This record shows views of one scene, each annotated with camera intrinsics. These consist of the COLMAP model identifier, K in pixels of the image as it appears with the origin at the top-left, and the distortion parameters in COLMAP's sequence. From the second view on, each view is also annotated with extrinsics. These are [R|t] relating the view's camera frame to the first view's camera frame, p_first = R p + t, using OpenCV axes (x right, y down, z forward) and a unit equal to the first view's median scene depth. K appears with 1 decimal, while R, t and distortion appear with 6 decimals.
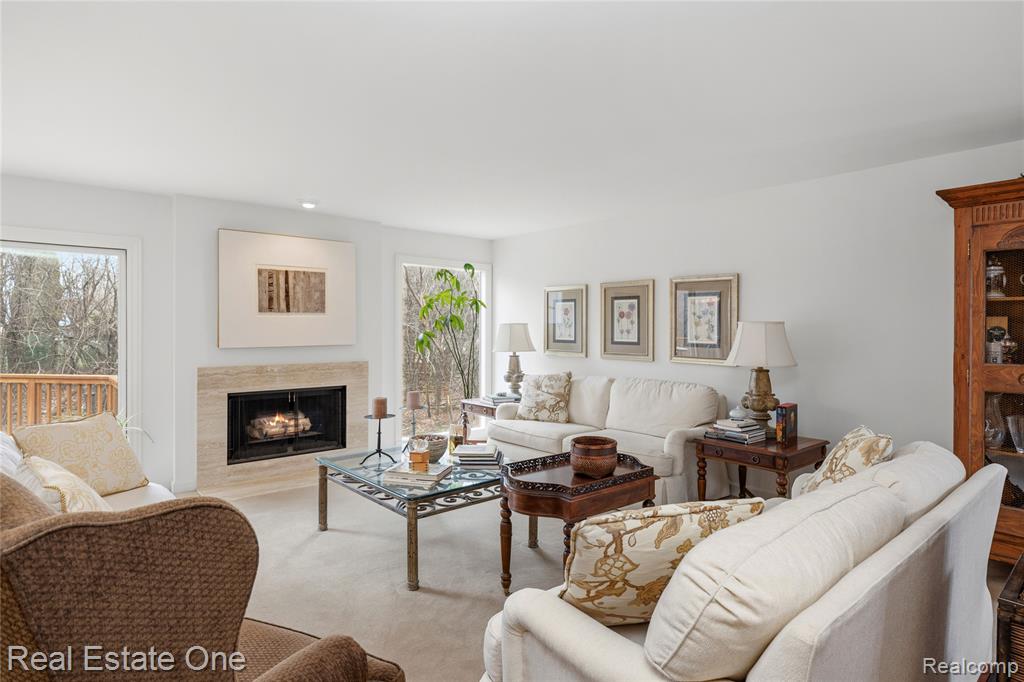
lens RADIAL K [[562.5, 0, 513.1], [0, 562.5, 332.0], [0, 0, 1]] dist [0.004431, 0.000268]
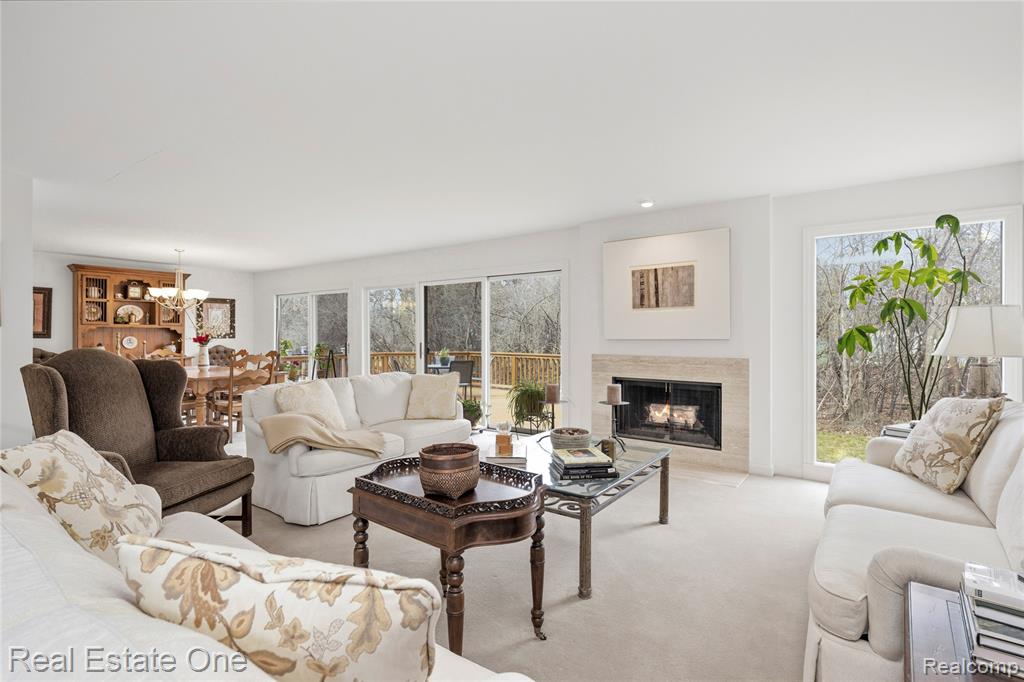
lens RADIAL K [[500.9, 0, 515.6], [0, 500.9, 335.9], [0, 0, 1]] dist [0.001504, 0.000068]
pose [[0.209531, 0.000414, -0.977802, 0.466635], [-0.007743, 0.999969, -0.001236, 0.021970], [0.977771, 0.007830, 0.209528, 0.529845]]
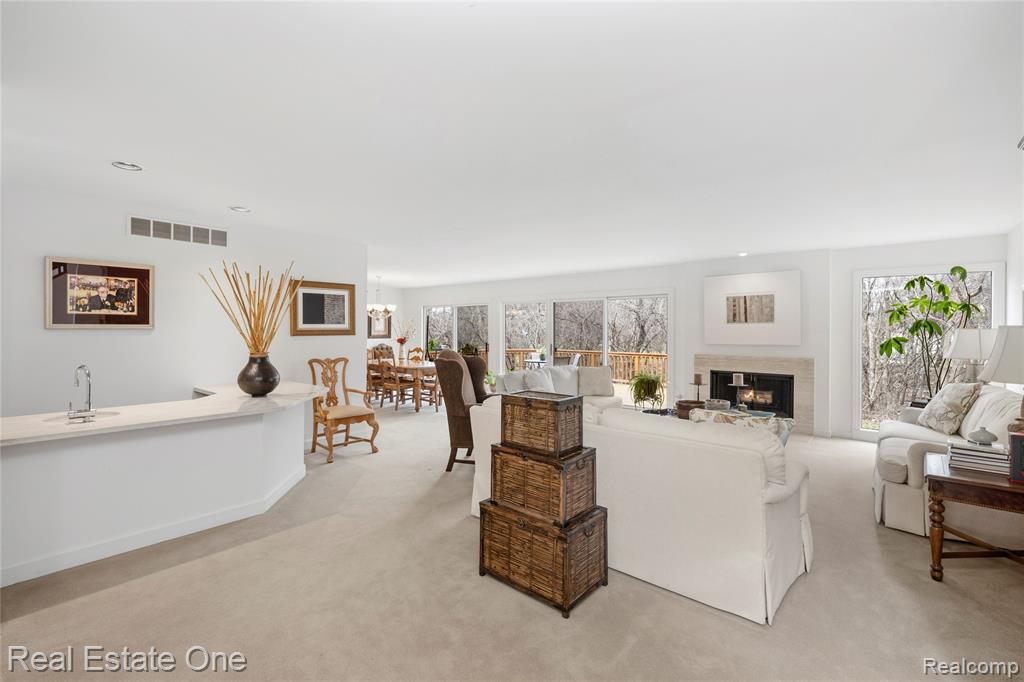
lens RADIAL K [[466.0, 0, 508.2], [0, 466.0, 339.9], [0, 0, 1]] dist [-0.001105, -0.000156]
pose [[0.140220, 0.016123, -0.989989, 0.769232], [-0.013645, 0.999804, 0.014351, 0.002774], [0.990026, 0.011496, 0.140412, 0.168180]]
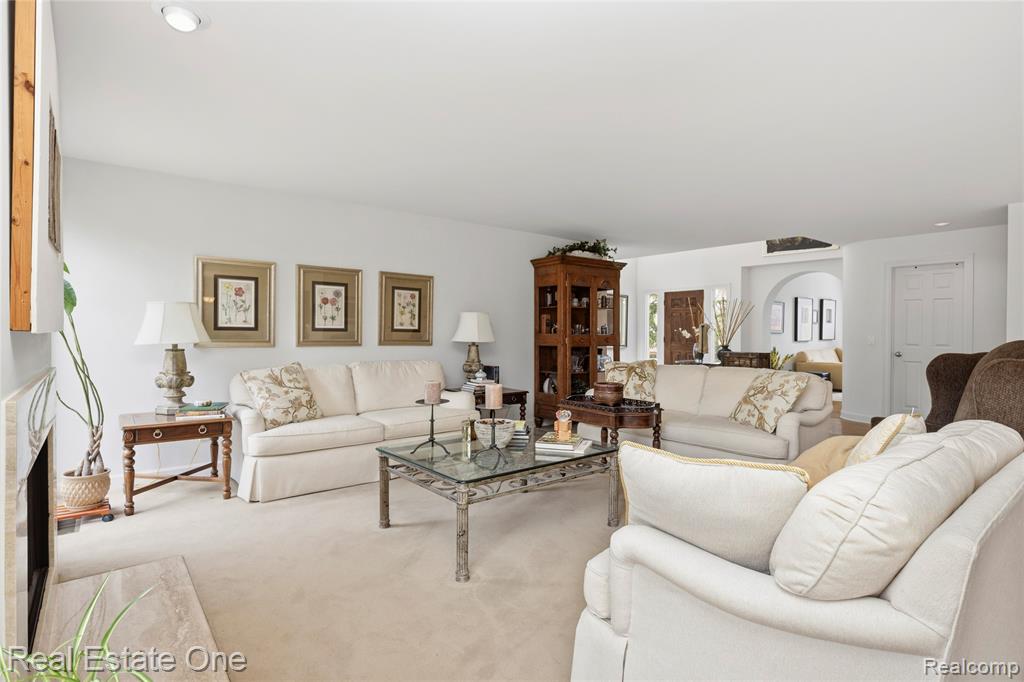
lens RADIAL K [[530.8, 0, 510.1], [0, 530.8, 333.5], [0, 0, 1]] dist [0.005413, 0.000356]
pose [[0.032564, 0.002376, 0.999467, -0.756167], [0.005463, 0.999982, -0.002555, 0.031818], [-0.999455, 0.005544, 0.032550, 0.686290]]
